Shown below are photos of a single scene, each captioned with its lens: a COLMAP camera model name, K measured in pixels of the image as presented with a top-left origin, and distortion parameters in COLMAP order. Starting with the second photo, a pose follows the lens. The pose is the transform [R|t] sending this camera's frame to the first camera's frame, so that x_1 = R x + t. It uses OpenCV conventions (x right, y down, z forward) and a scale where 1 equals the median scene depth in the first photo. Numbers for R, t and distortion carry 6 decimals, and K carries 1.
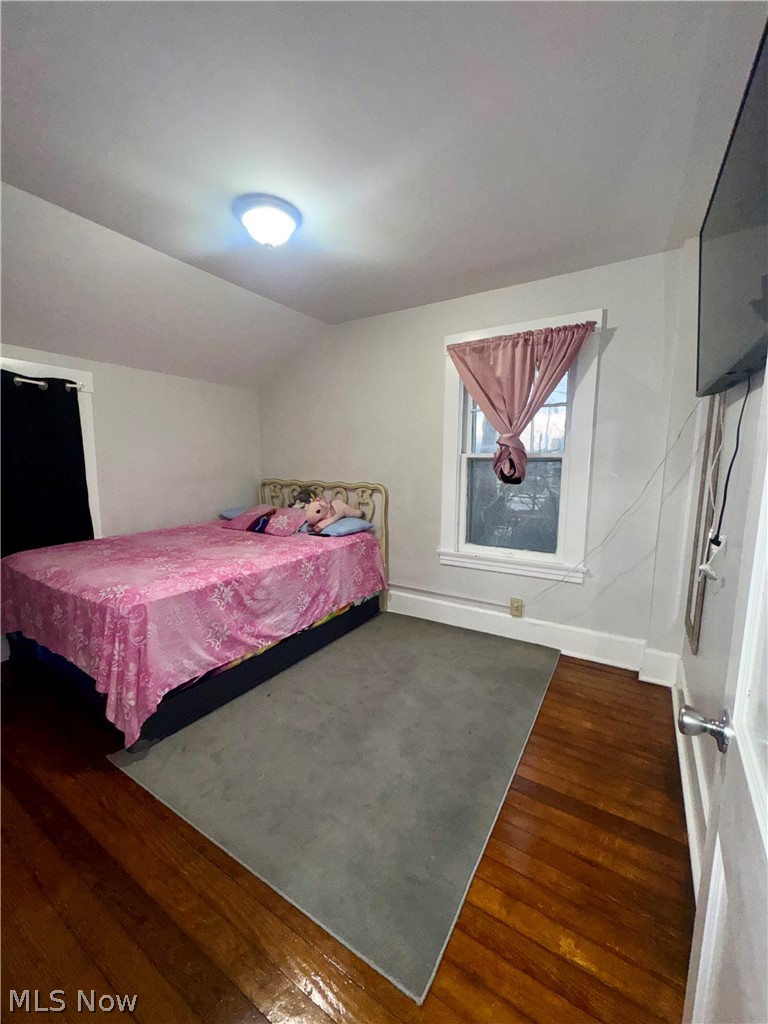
lens RADIAL K [[406.1, 0, 389.7], [0, 406.1, 514.4], [0, 0, 1]] dist [-0.002360, 0.000020]
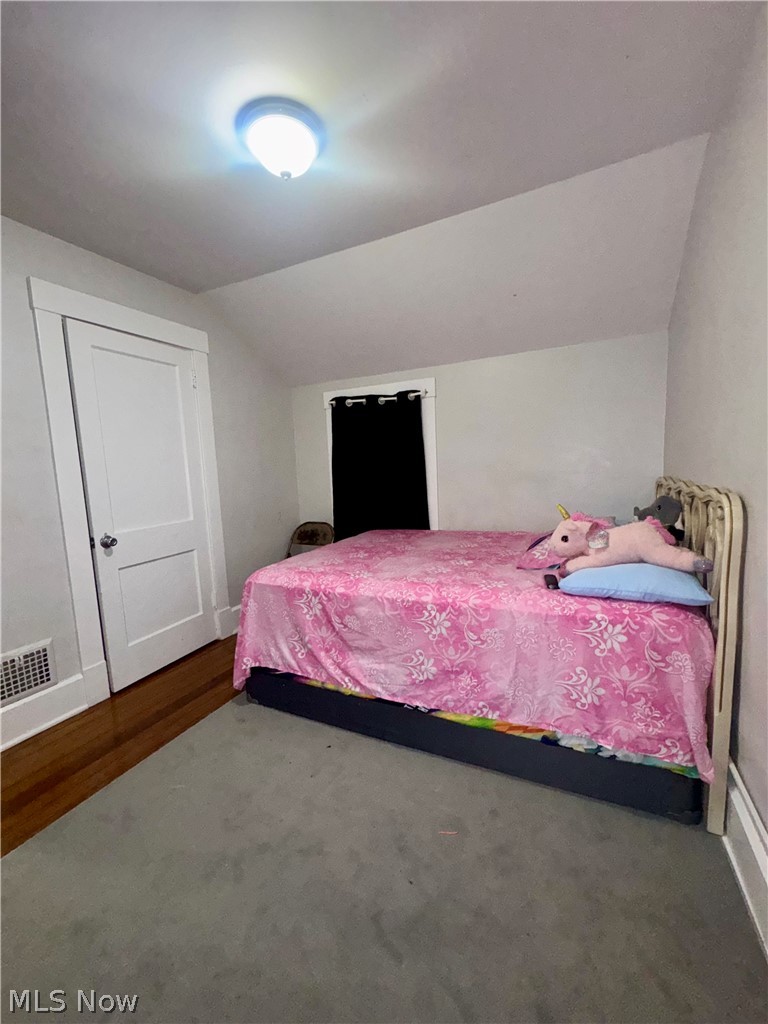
lens RADIAL K [[406.1, 0, 388.7], [0, 406.1, 513.7], [0, 0, 1]] dist [-0.002360, 0.000020]
pose [[0.108079, 0.100806, -0.989018, 0.431648], [-0.089603, 0.991784, 0.091296, -0.089799], [0.990096, 0.078752, 0.116224, 0.918575]]
